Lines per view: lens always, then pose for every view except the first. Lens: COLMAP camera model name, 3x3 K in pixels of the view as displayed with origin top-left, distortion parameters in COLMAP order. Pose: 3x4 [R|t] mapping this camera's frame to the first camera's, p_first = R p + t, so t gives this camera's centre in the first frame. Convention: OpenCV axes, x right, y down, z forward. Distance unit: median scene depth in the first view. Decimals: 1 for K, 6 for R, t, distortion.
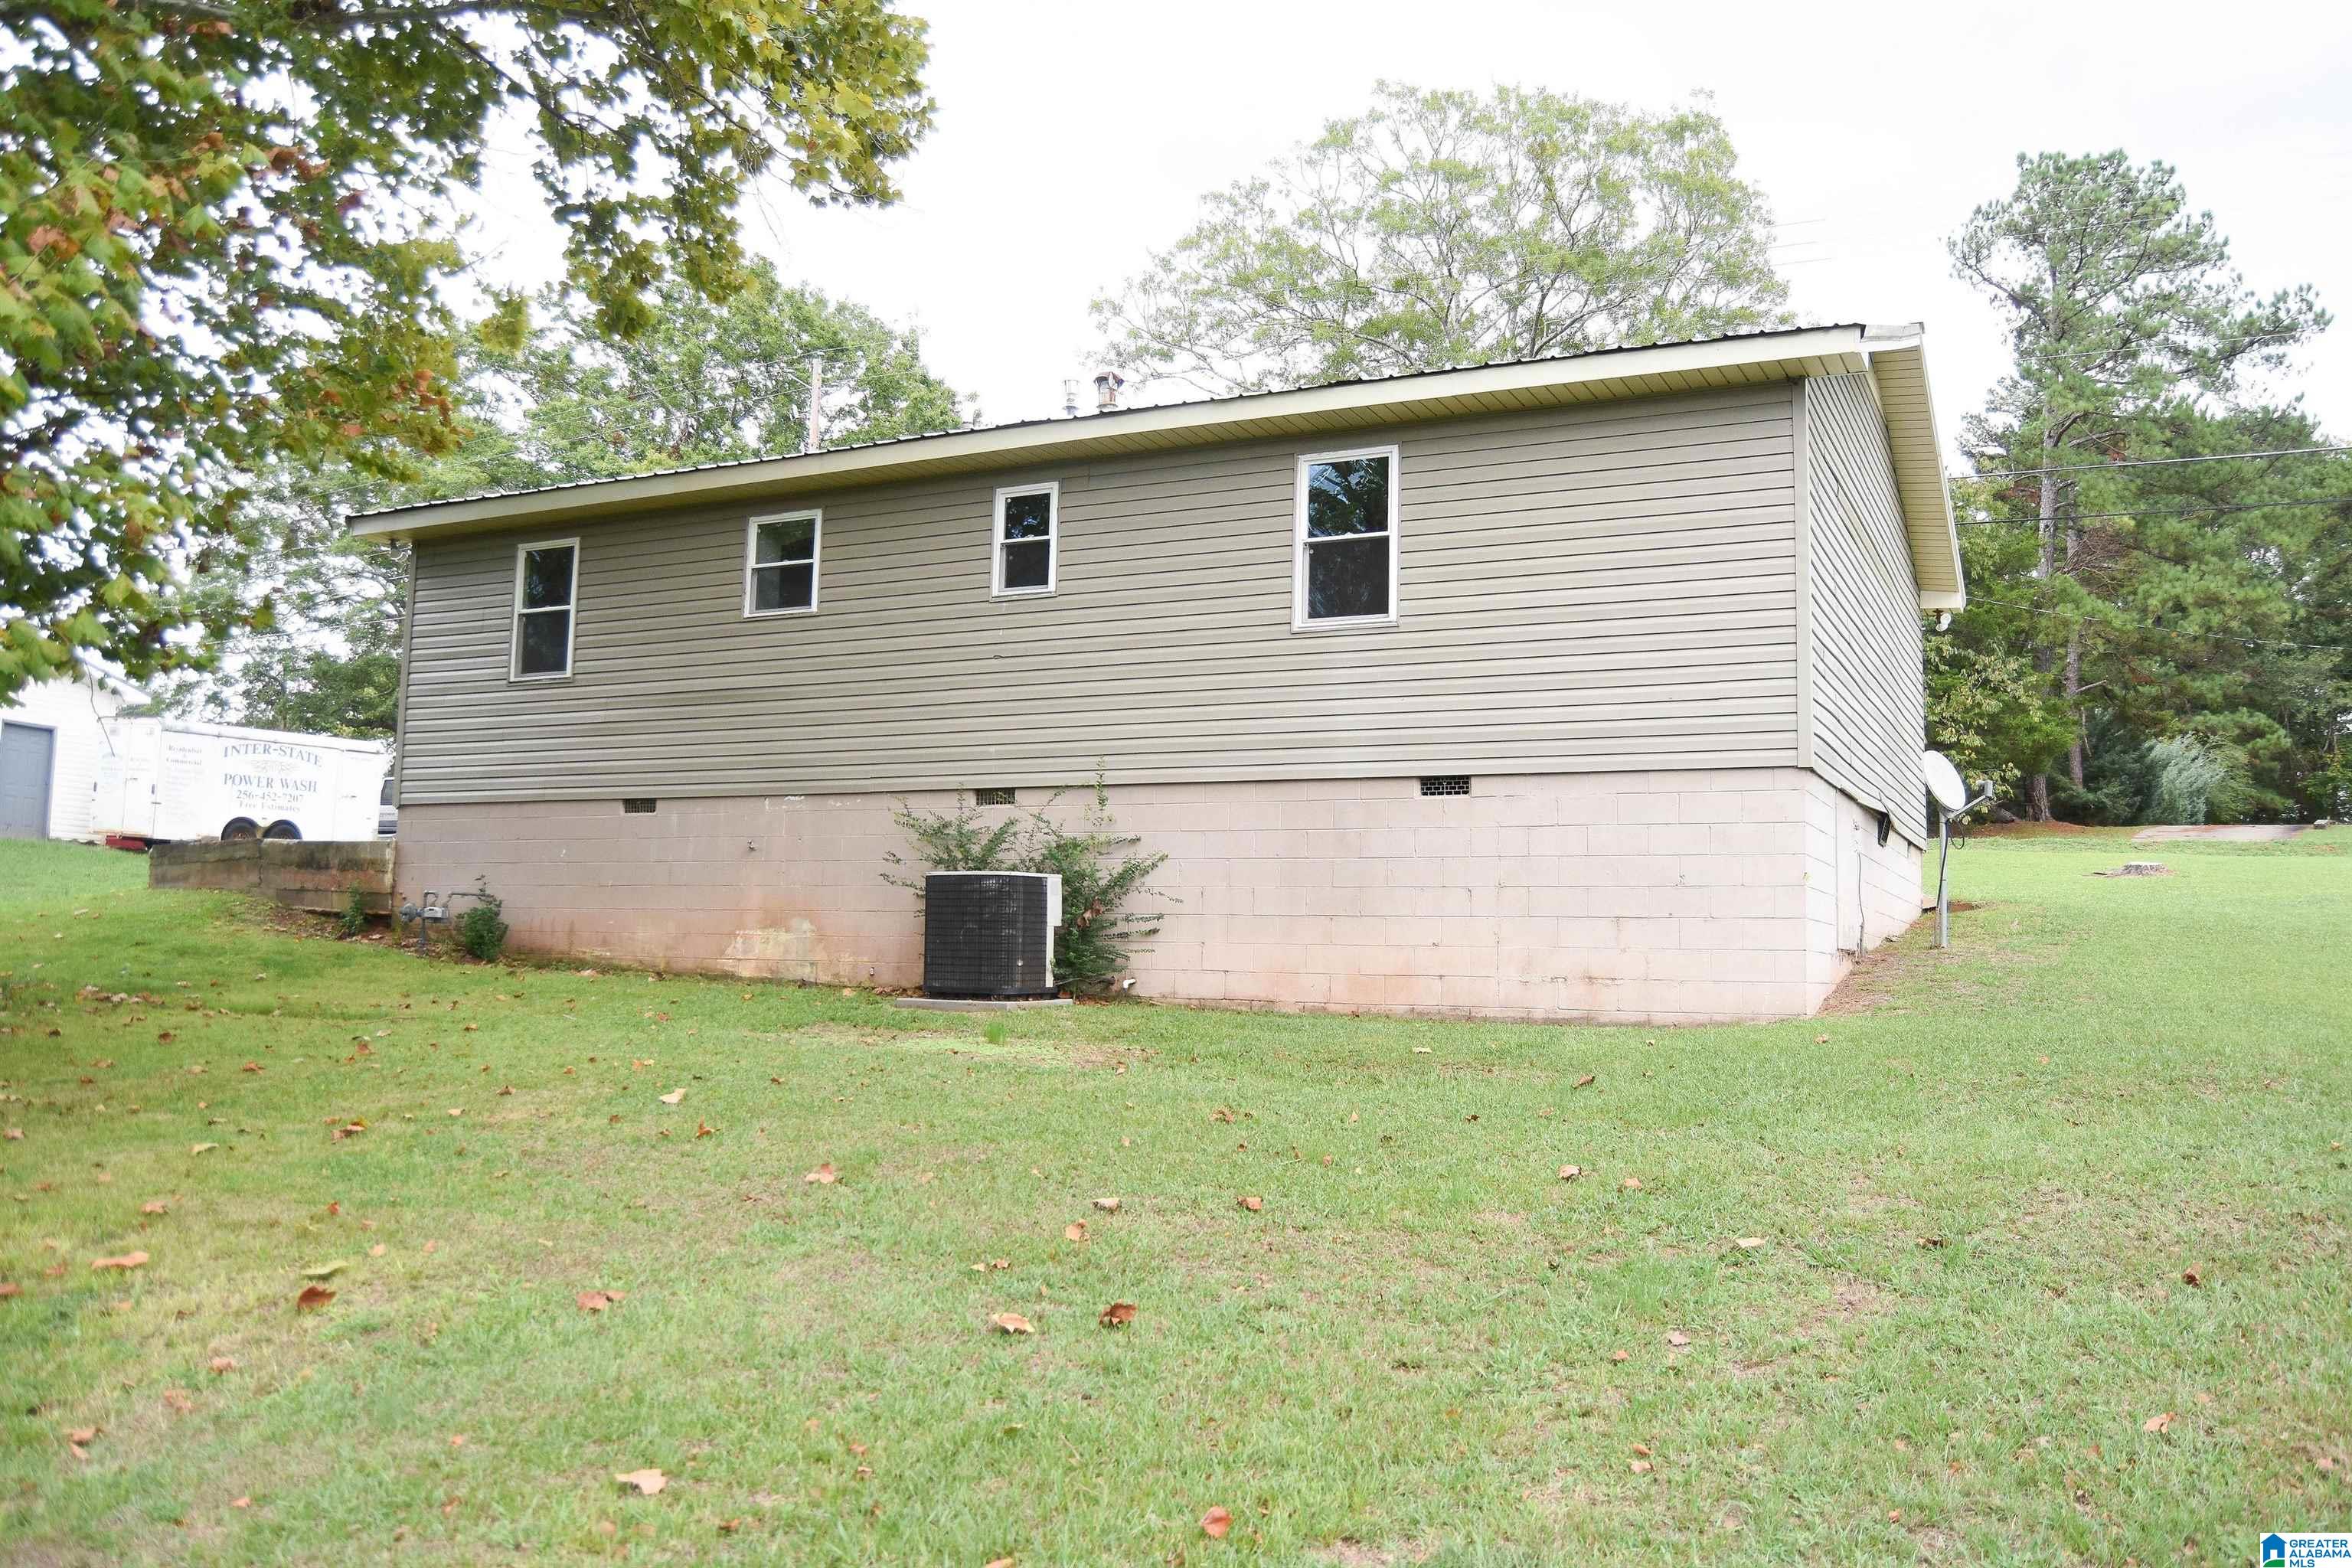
lens RADIAL K [[1885.3, 0, 1176.0], [0, 1885.3, 784.0], [0, 0, 1]] dist [-0.084889, 0.011427]
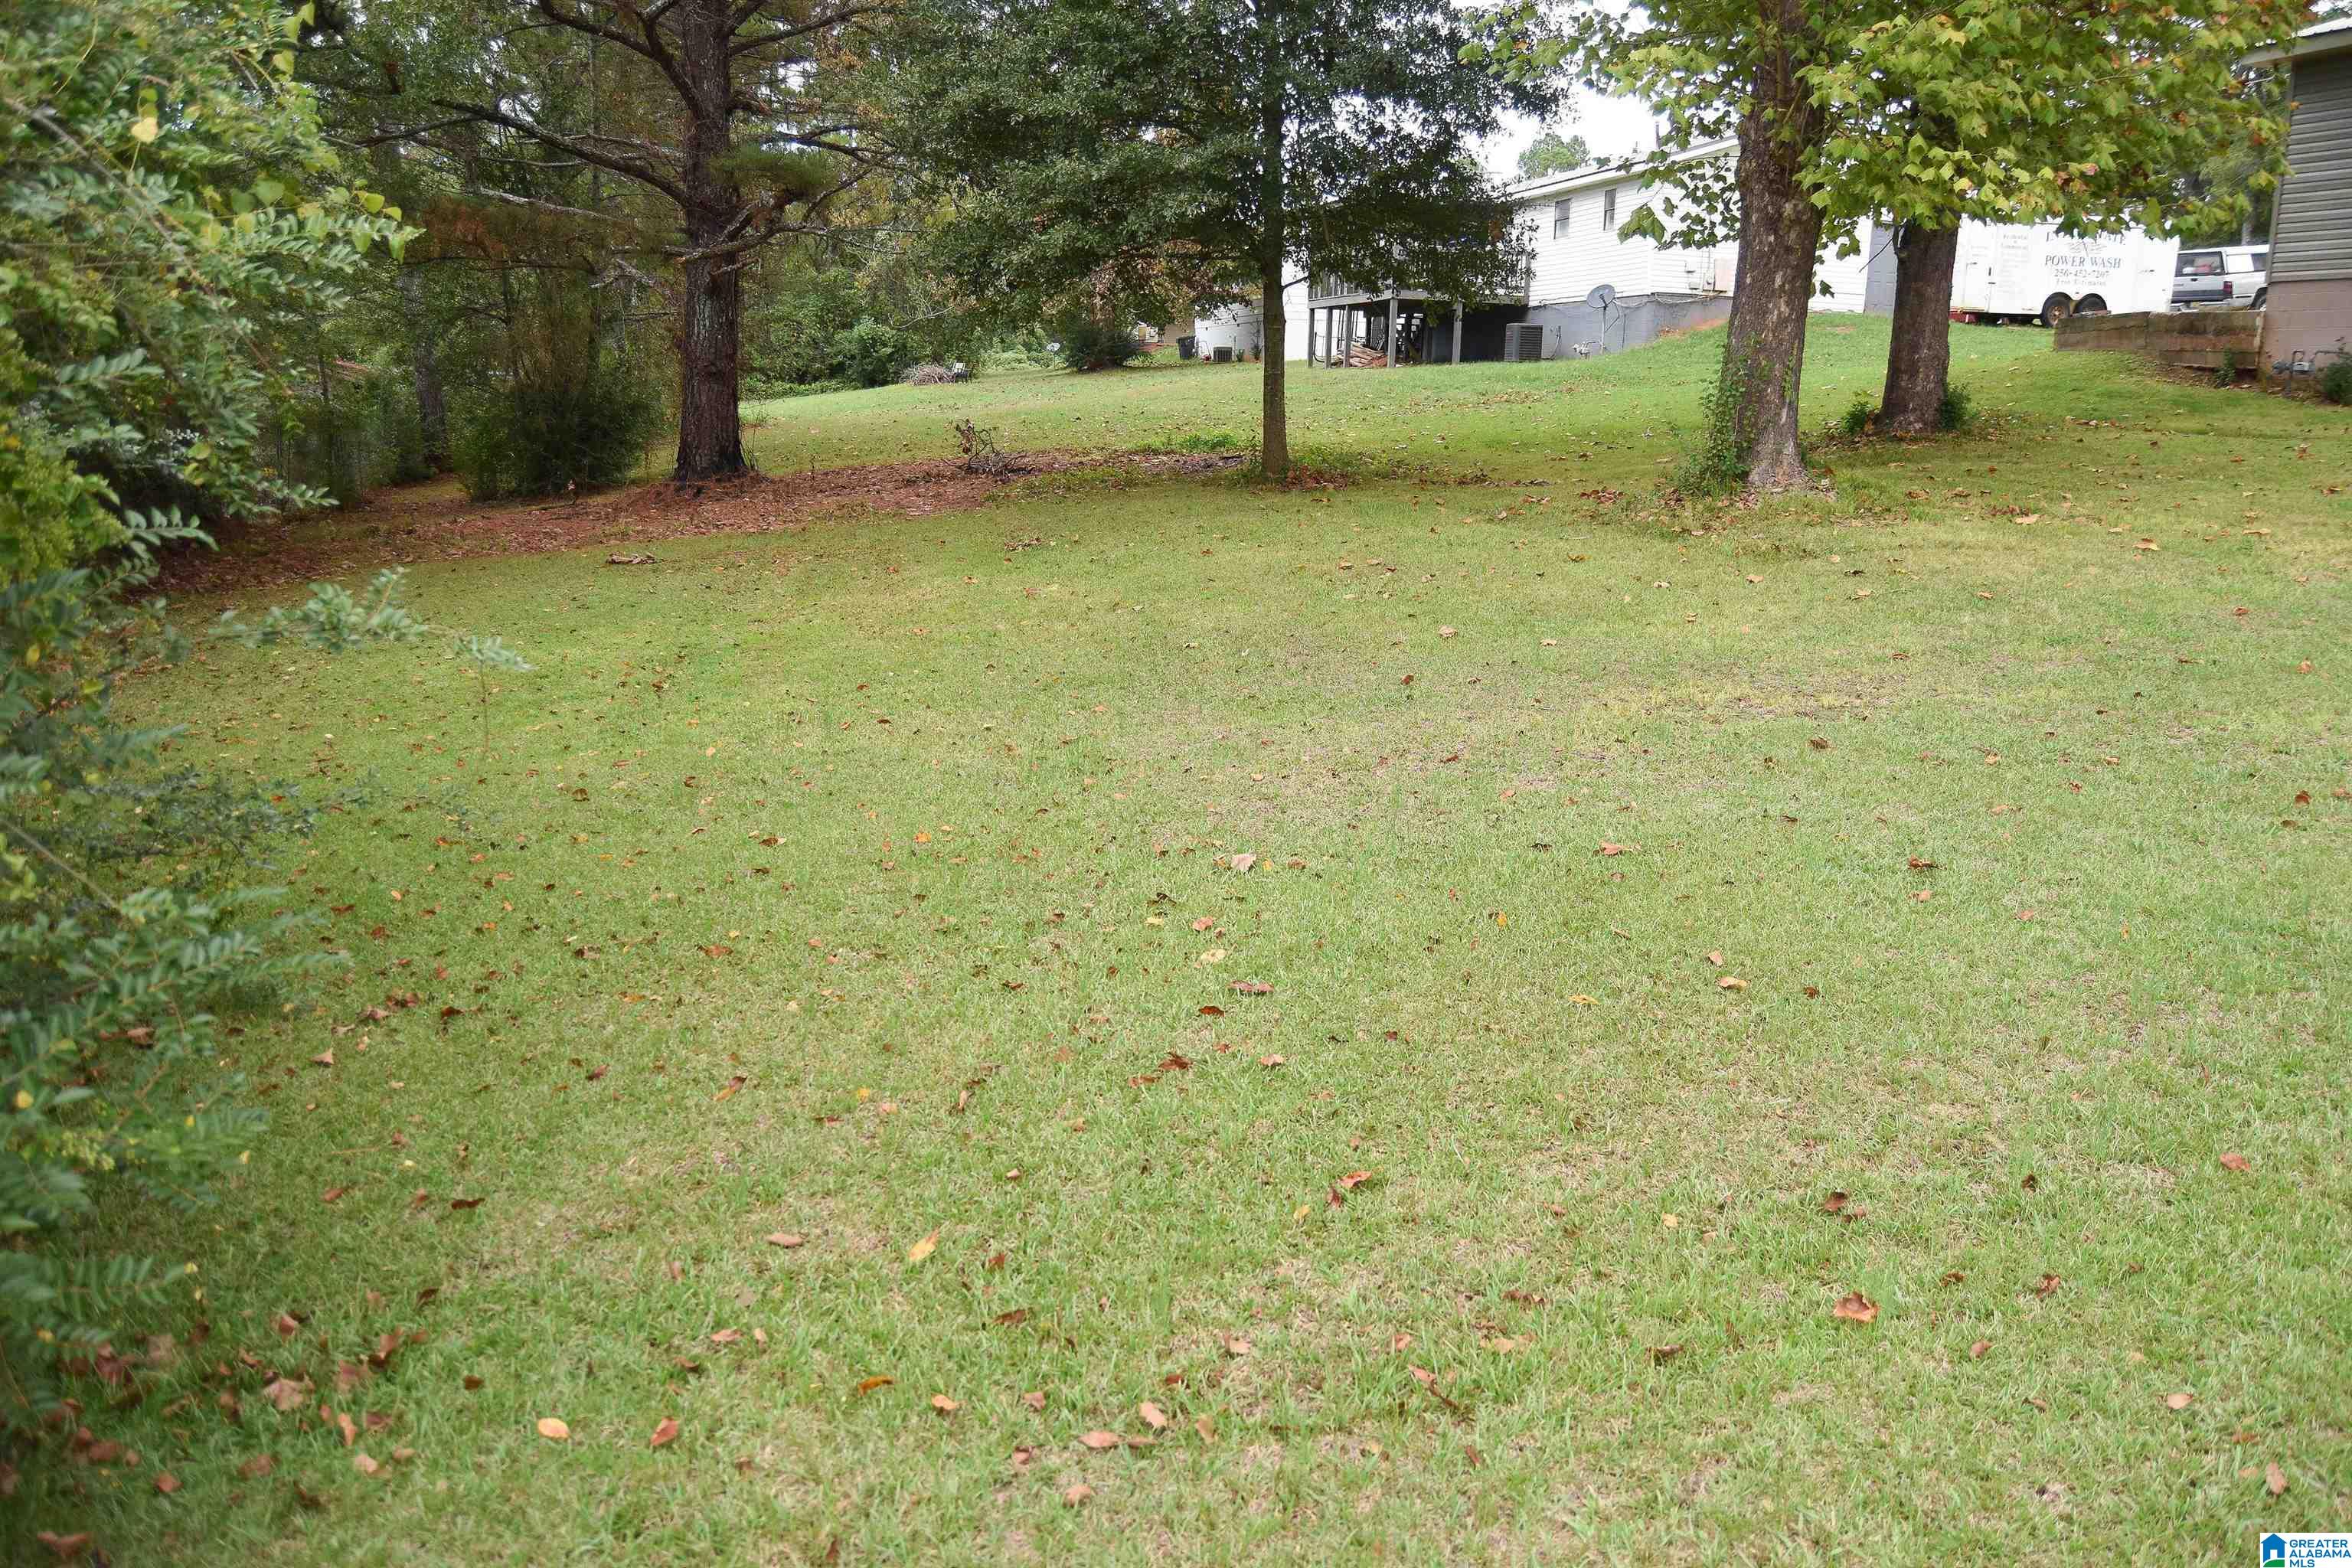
lens RADIAL K [[1885.3, 0, 1176.0], [0, 1885.3, 784.0], [0, 0, 1]] dist [-0.084889, 0.011427]
pose [[0.661659, 0.143892, -0.735869, 0.059211], [0.067279, 0.966061, 0.249398, -0.018585], [0.746781, -0.214525, 0.629522, -0.436521]]
